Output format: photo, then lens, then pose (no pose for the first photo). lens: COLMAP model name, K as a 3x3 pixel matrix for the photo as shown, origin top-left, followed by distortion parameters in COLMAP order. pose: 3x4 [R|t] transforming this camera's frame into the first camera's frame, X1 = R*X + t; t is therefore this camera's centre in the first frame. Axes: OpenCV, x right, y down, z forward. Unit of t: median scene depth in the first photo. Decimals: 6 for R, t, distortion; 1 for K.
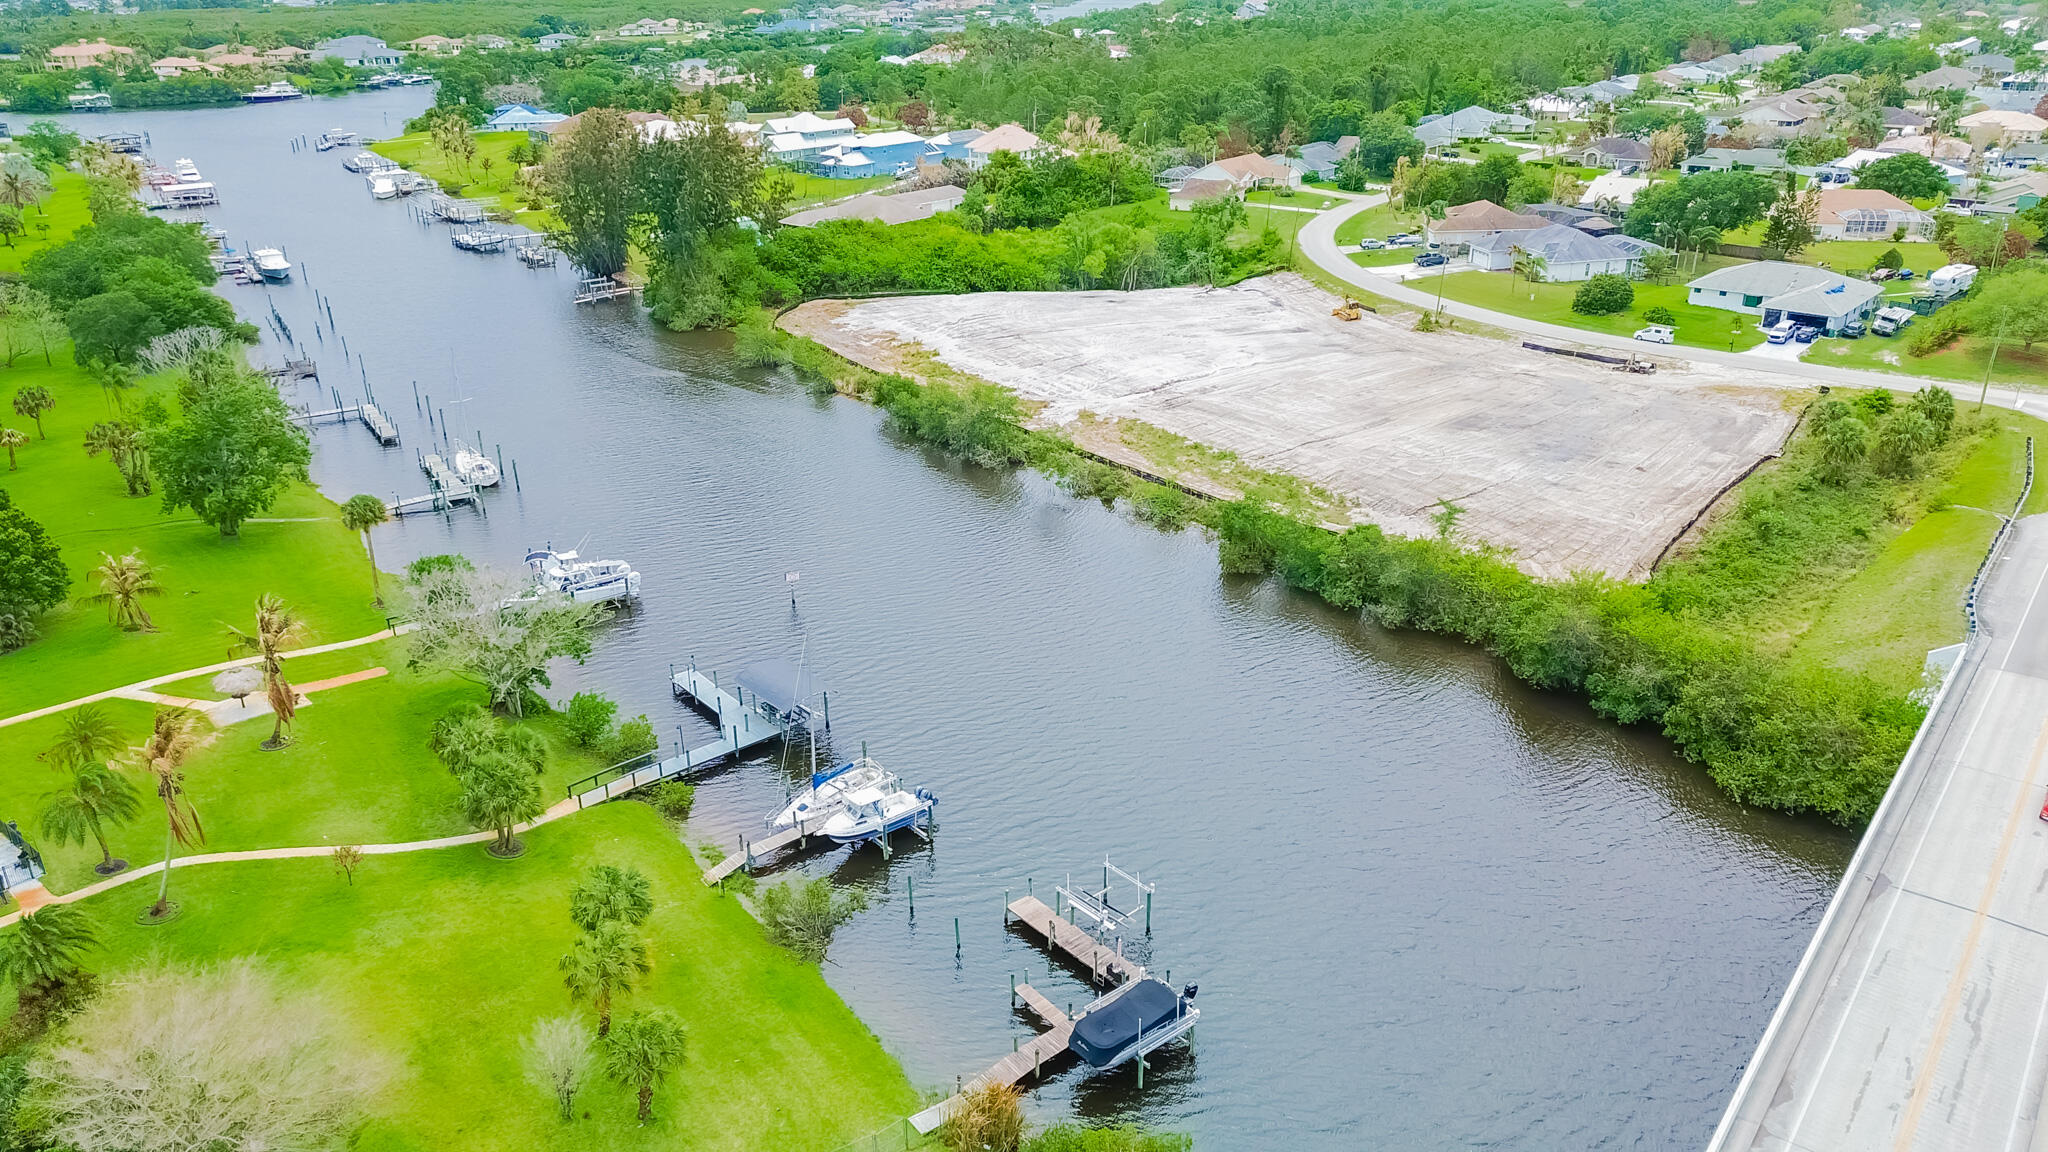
lens RADIAL K [[1438.7, 0, 1024.0], [0, 1438.7, 576.0], [0, 0, 1]] dist [0.058390, -0.069827]
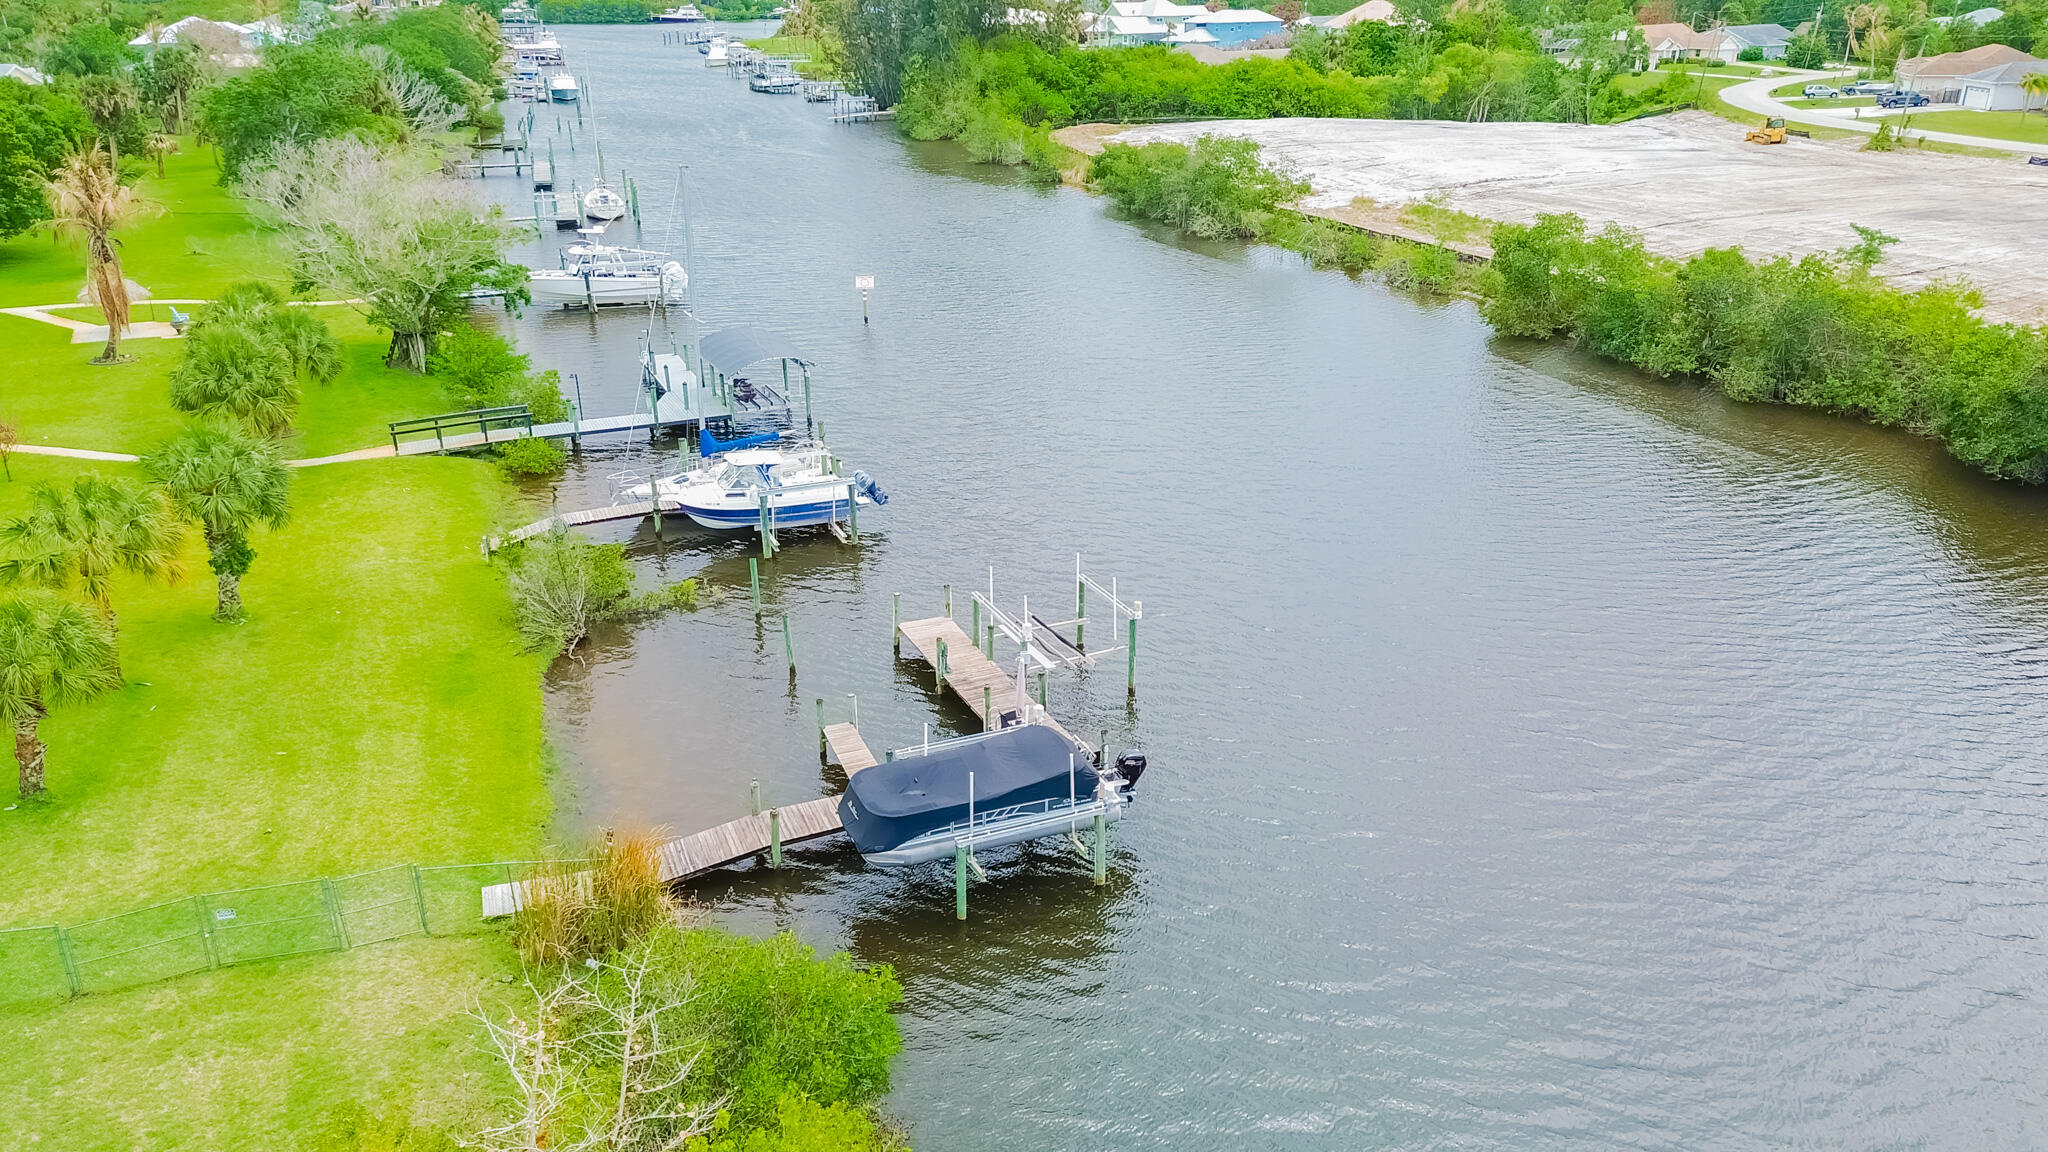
lens RADIAL K [[1438.7, 0, 1024.0], [0, 1438.7, 576.0], [0, 0, 1]] dist [0.058390, -0.069827]
pose [[0.960950, 0.112733, -0.252718, 0.068321], [-0.114735, 0.993373, 0.006851, 0.077152], [0.251815, 0.022412, 0.967516, 0.177896]]
